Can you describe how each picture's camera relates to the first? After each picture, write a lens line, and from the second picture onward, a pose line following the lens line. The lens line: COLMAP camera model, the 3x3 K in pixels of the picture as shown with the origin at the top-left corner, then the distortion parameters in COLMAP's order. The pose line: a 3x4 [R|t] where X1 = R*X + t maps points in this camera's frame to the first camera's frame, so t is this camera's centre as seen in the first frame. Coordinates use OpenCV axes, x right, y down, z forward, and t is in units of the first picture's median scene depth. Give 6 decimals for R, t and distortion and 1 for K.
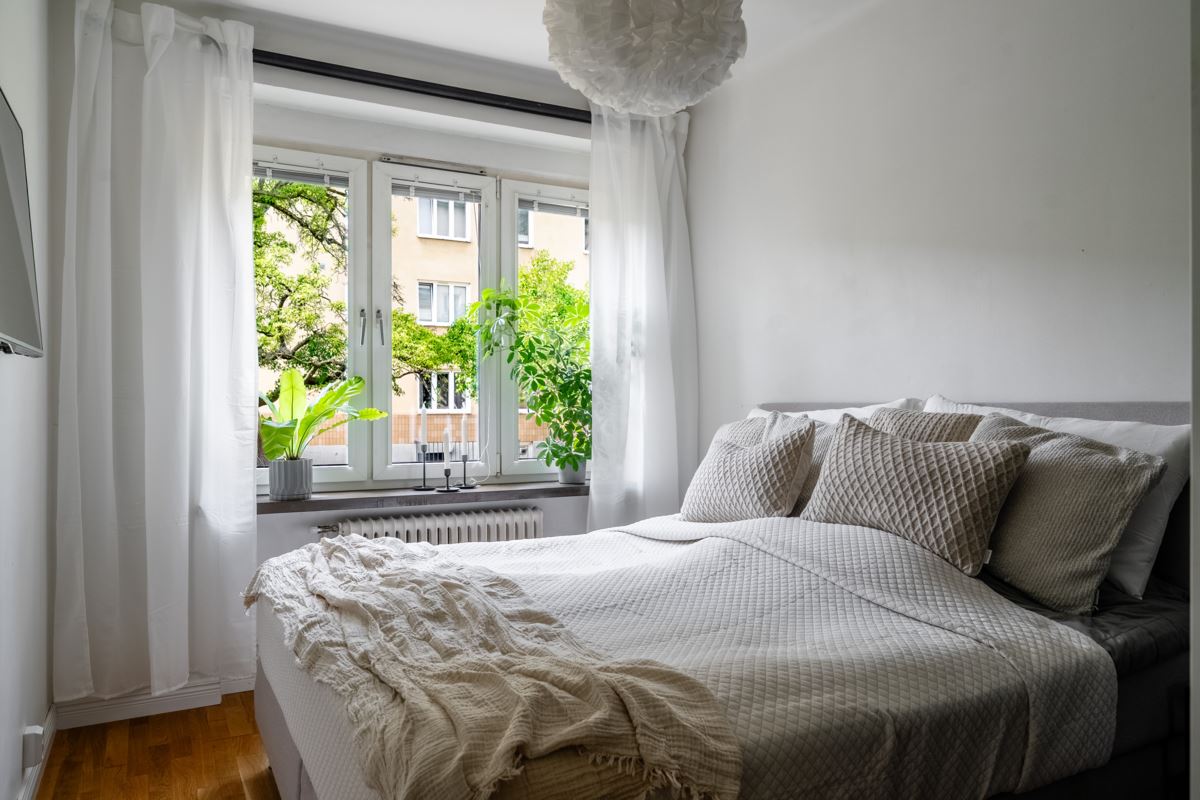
lens RADIAL K [[800.3, 0, 600.0], [0, 800.3, 400.0], [0, 0, 1]] dist [0.004230, -0.003518]
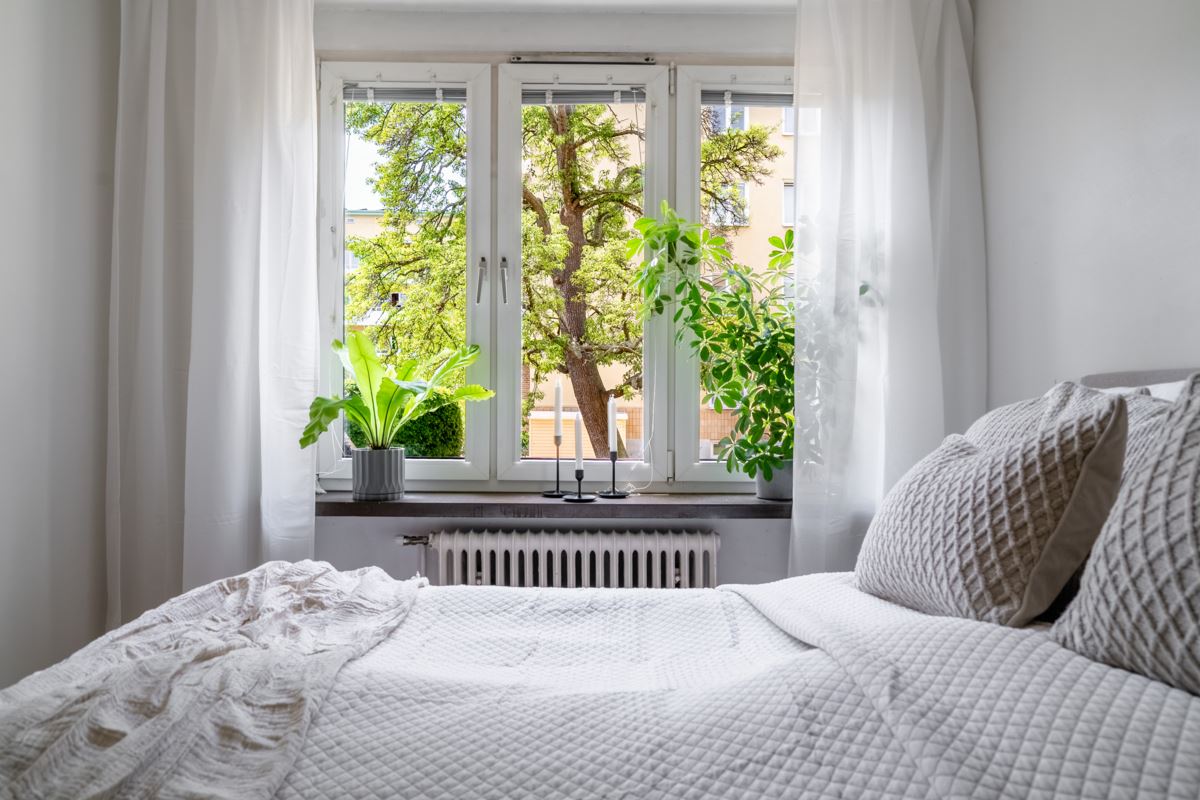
lens RADIAL K [[800.3, 0, 600.0], [0, 800.3, 400.0], [0, 0, 1]] dist [0.004230, -0.003518]
pose [[0.891209, 0.005550, -0.453558, 0.152064], [-0.003298, 0.999978, 0.005756, 0.018860], [0.453580, -0.003634, 0.891208, 0.357931]]
